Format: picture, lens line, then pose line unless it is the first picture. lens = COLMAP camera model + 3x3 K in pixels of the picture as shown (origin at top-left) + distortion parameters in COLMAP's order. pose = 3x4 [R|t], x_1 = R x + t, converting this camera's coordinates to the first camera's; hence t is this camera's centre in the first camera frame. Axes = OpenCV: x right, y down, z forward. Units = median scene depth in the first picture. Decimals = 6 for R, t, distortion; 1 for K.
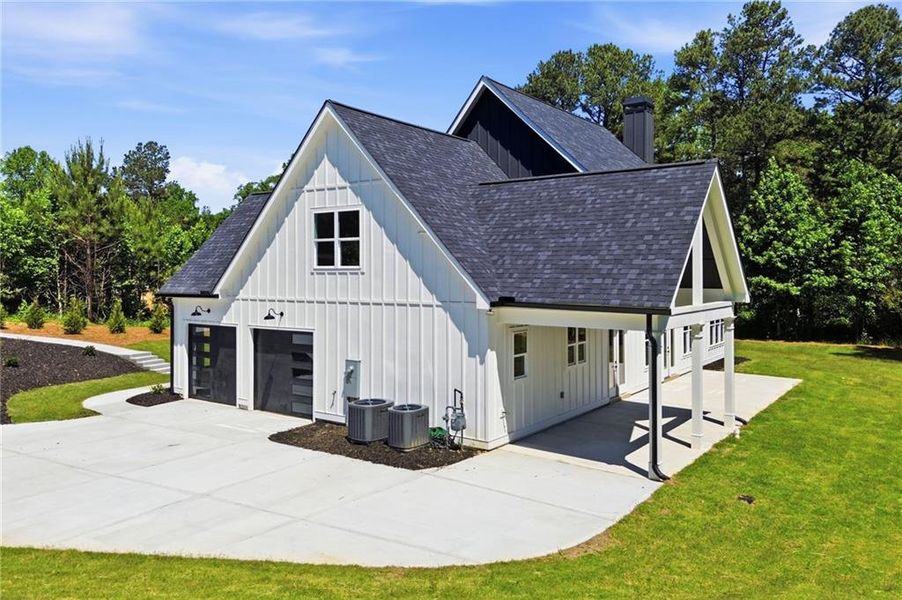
lens RADIAL K [[668.0, 0, 451.0], [0, 668.0, 300.0], [0, 0, 1]] dist [-0.007380, -0.005737]
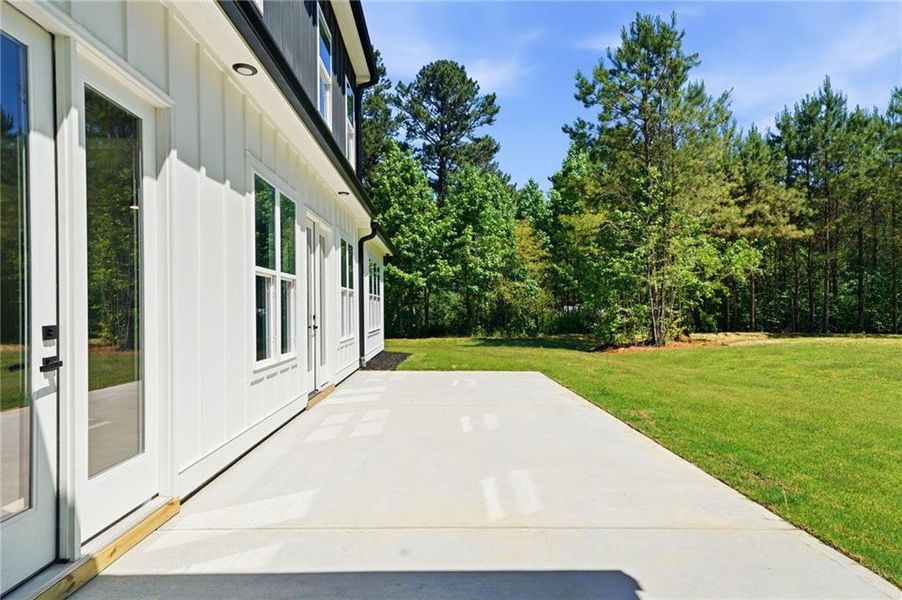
lens RADIAL K [[491.3, 0, 451.0], [0, 491.3, 300.0], [0, 0, 1]] dist [0.000262, -0.000012]
pose [[0.786726, 0.002215, 0.617298, 0.130198], [0.038815, 0.997837, -0.053050, 0.049615], [-0.616081, 0.065696, 0.784939, 0.449246]]
